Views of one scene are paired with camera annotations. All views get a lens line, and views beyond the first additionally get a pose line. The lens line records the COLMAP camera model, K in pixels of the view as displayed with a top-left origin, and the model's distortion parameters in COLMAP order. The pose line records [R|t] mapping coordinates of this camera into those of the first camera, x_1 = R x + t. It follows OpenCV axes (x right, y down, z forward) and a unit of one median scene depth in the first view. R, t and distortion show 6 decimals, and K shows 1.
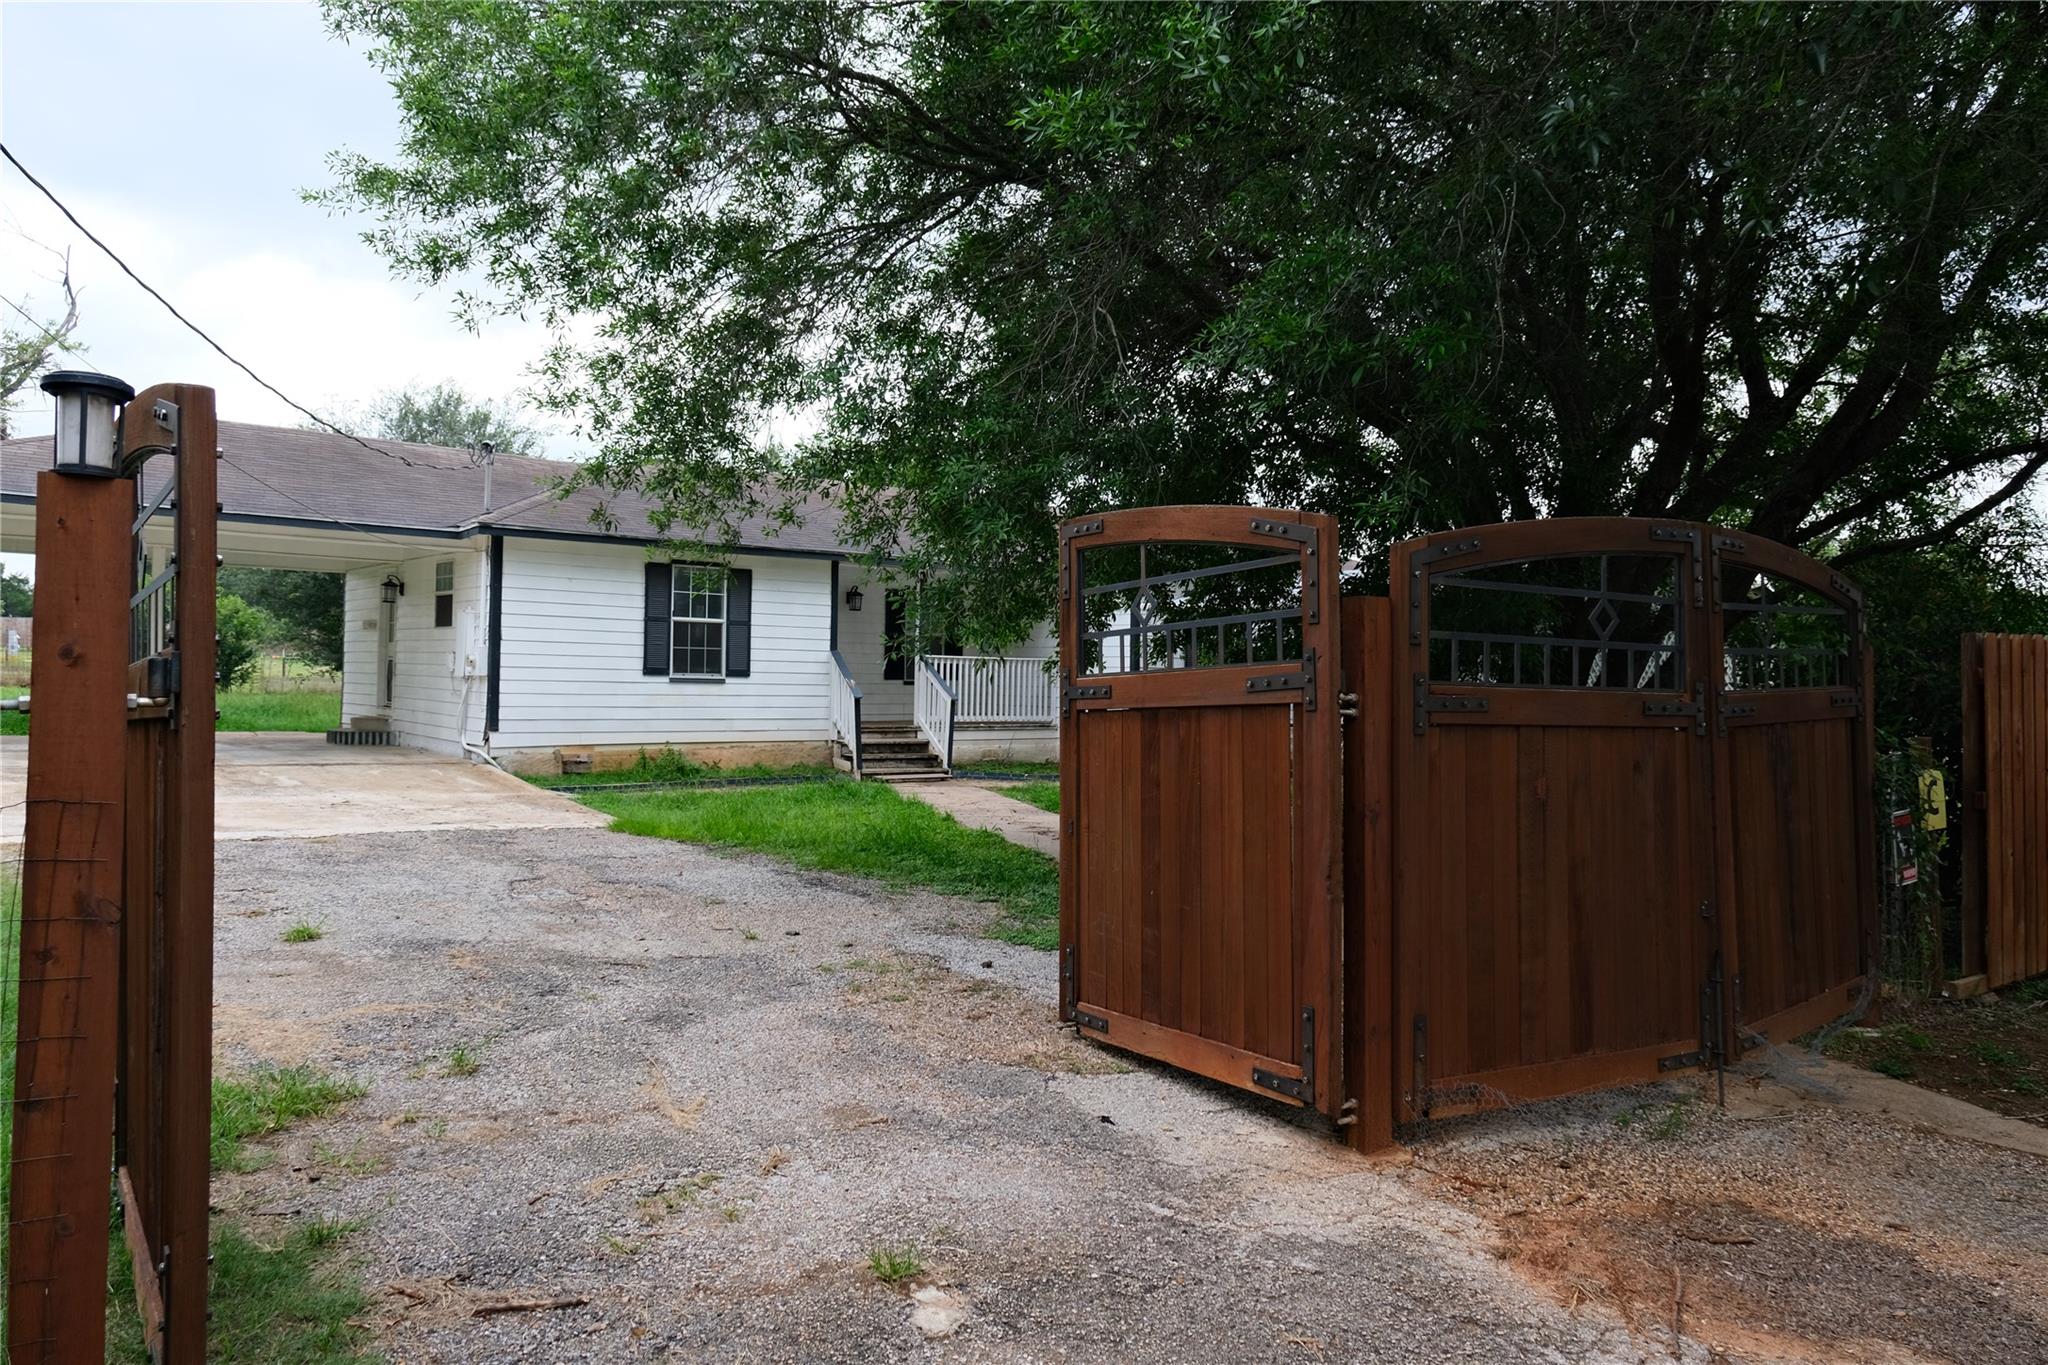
lens RADIAL K [[1395.3, 0, 1024.4], [0, 1395.3, 680.6], [0, 0, 1]] dist [-0.003243, 0.026404]
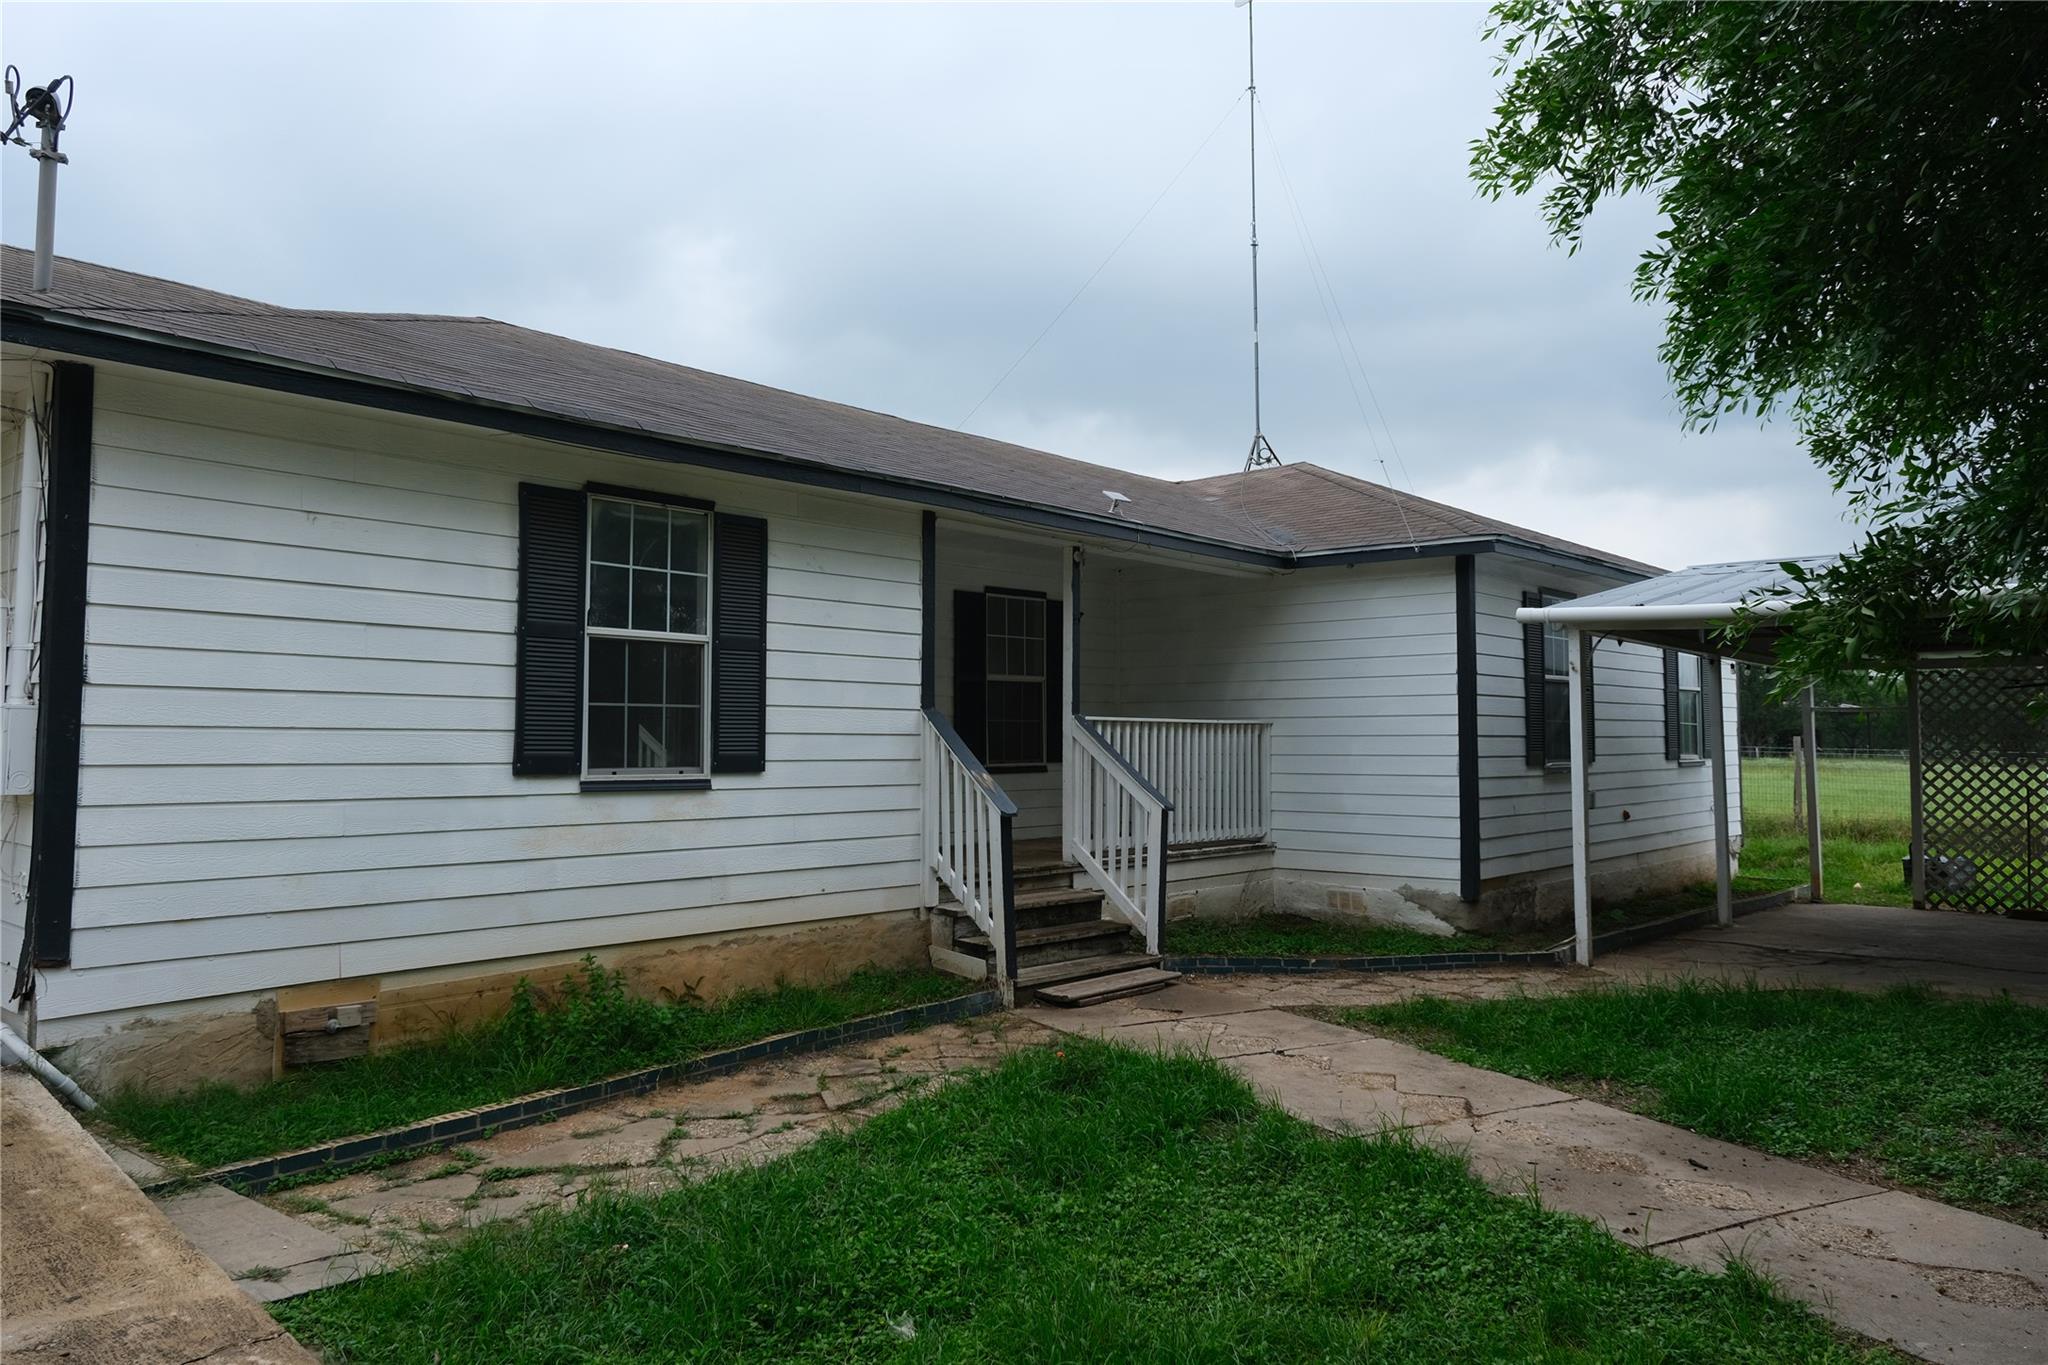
lens RADIAL K [[1395.3, 0, 1024.2], [0, 1395.3, 670.2], [0, 0, 1]] dist [-0.003243, 0.026404]
pose [[0.985842, -0.011361, 0.167290, -0.195763], [0.020674, 0.998325, -0.054035, -0.009332], [-0.166395, 0.056729, 0.984426, 0.589596]]
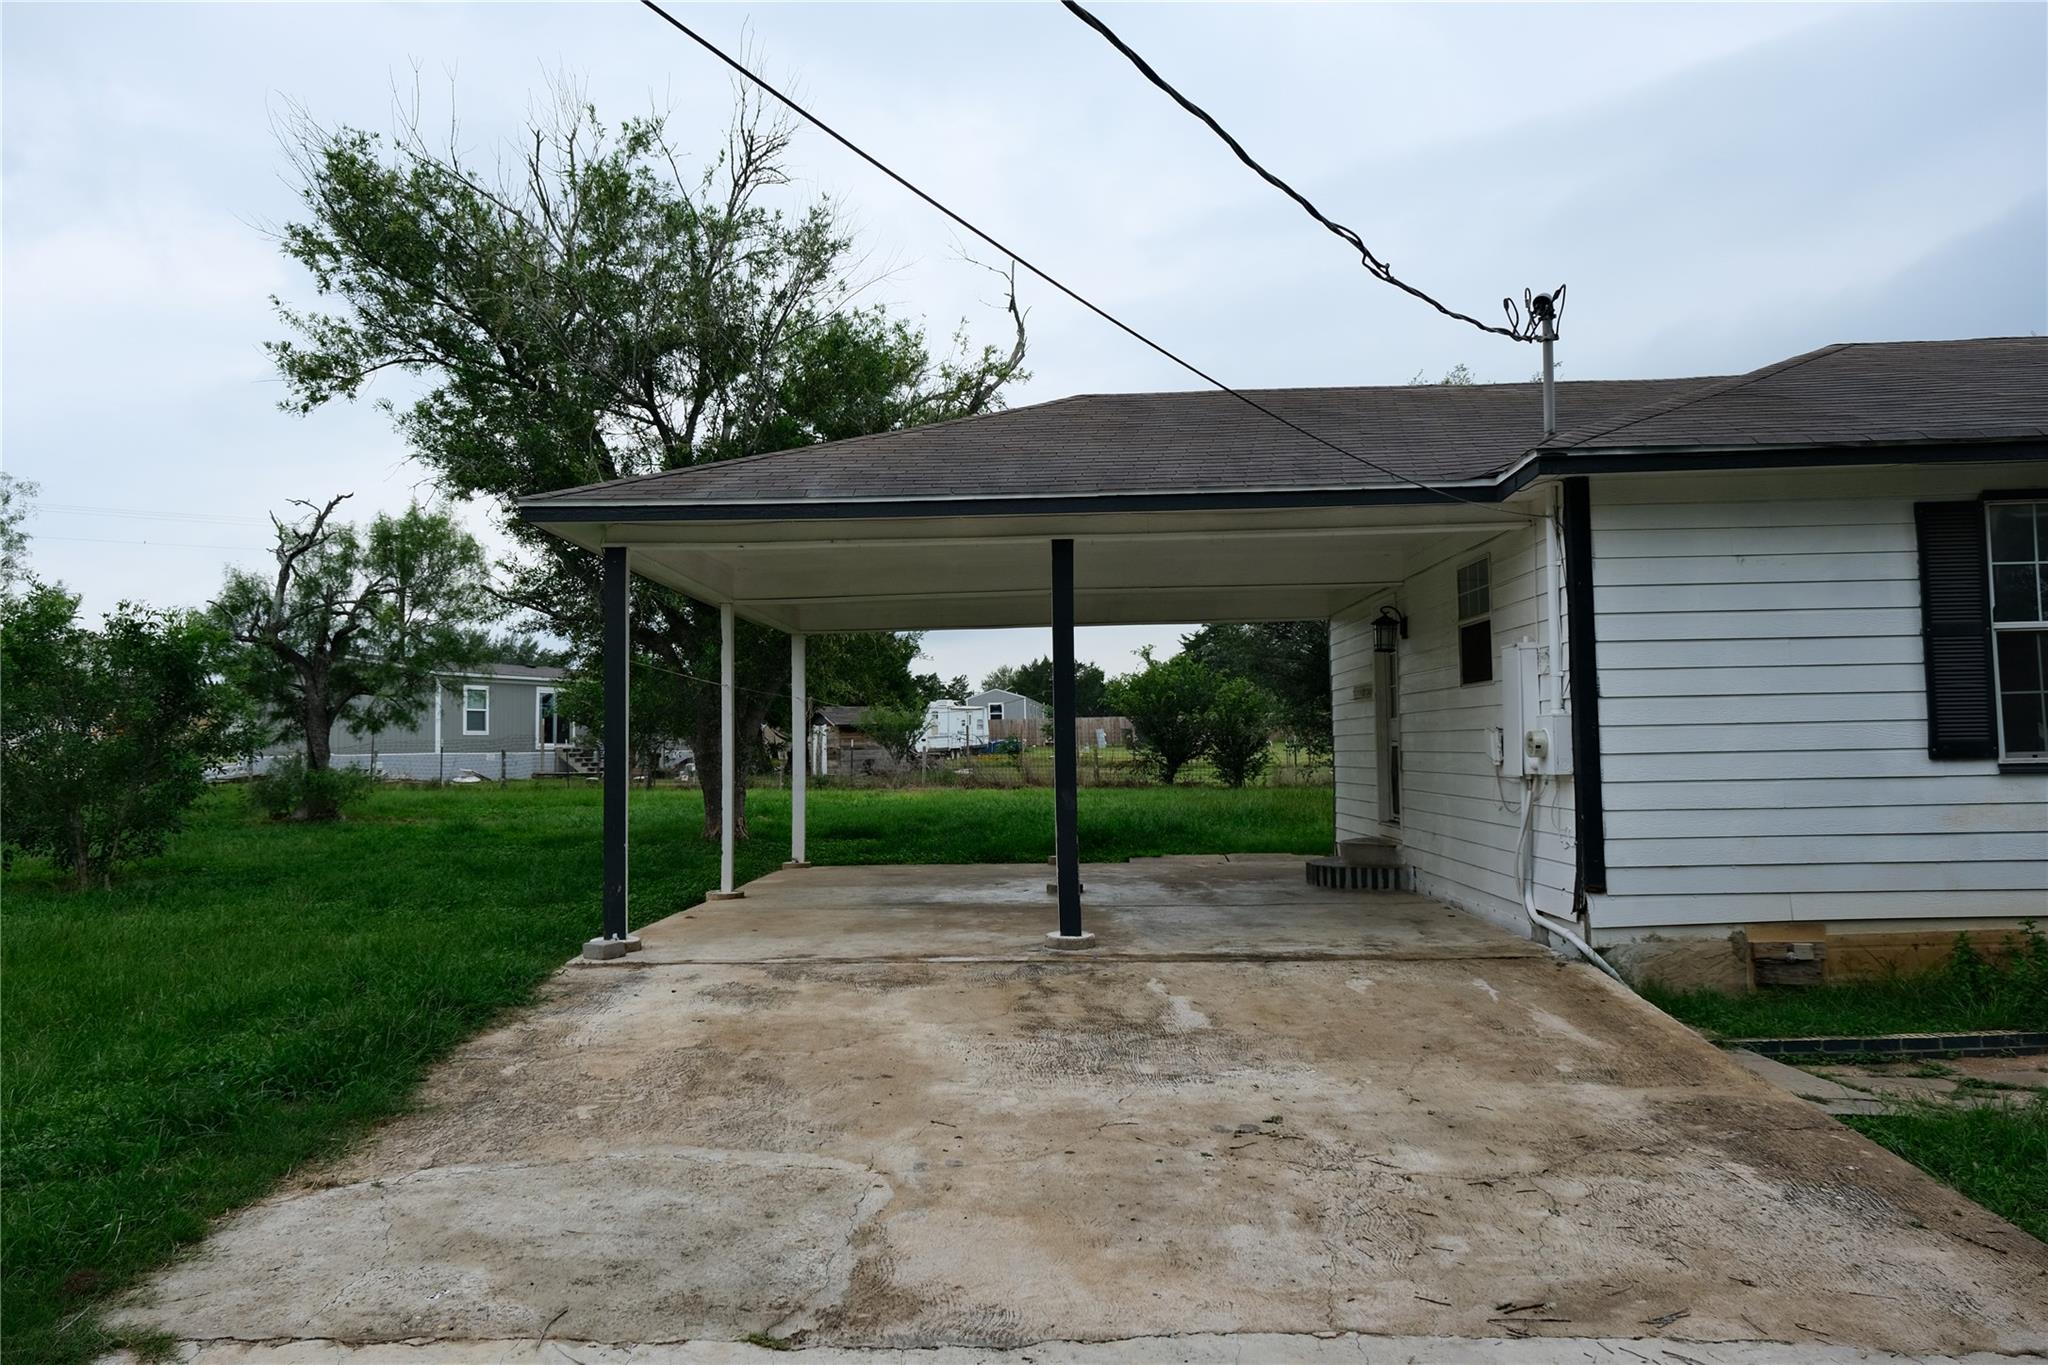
lens RADIAL K [[1395.3, 0, 1017.6], [0, 1395.3, 669.3], [0, 0, 1]] dist [-0.003243, 0.026404]
pose [[0.758691, -0.076883, -0.646898, -0.201092], [0.037216, 0.996505, -0.074786, -0.009915], [0.650387, 0.032664, 0.758901, 0.473862]]
